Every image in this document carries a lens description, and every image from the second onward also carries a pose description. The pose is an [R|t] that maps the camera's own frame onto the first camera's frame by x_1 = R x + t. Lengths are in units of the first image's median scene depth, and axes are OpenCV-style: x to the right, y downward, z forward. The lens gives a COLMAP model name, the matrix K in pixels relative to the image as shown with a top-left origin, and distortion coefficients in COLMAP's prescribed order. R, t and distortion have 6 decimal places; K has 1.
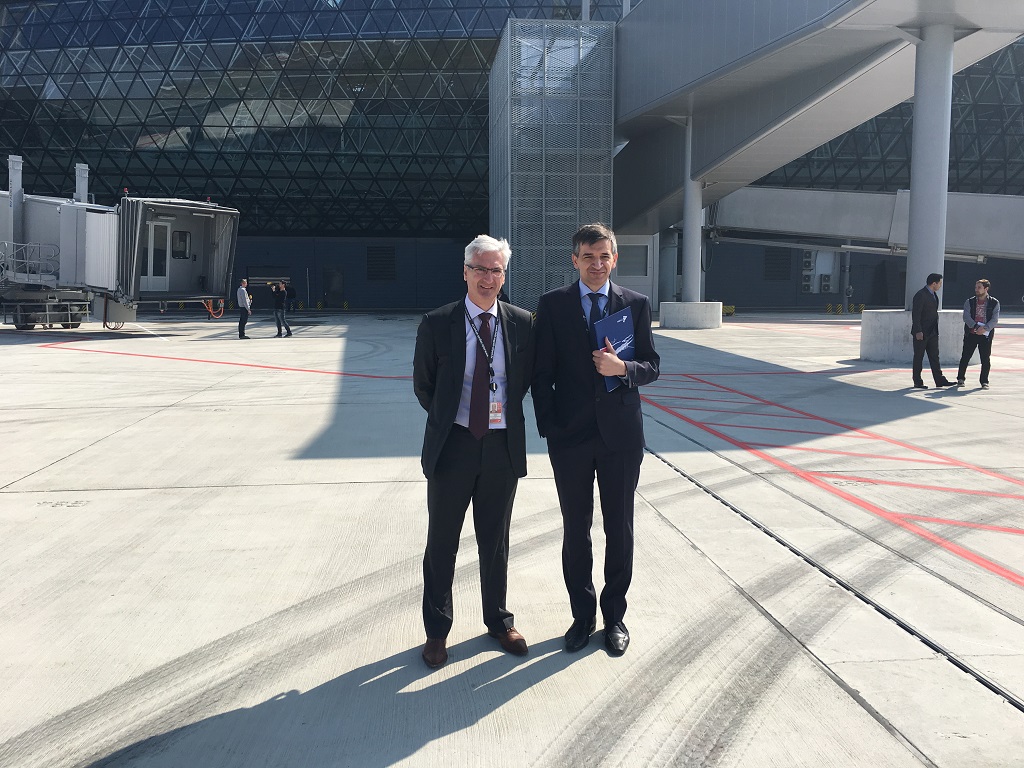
lens RADIAL K [[872.1, 0, 512.0], [0, 872.1, 384.0], [0, 0, 1]] dist [0.028558, -0.001472]
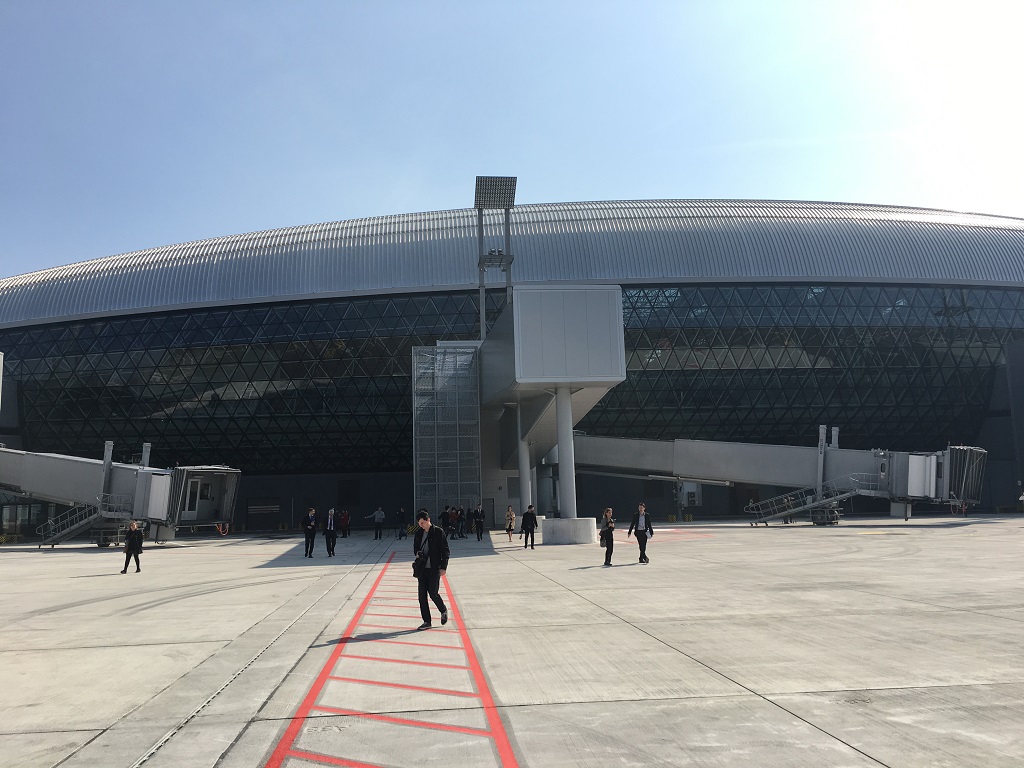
lens RADIAL K [[927.0, 0, 512.0], [0, 927.0, 384.0], [0, 0, 1]] dist [0.028601, -0.001948]
pose [[0.999355, -0.030330, -0.019226, 0.224621], [0.024910, 0.971133, -0.237236, 0.070678], [0.025867, 0.236604, 0.971262, -0.688532]]
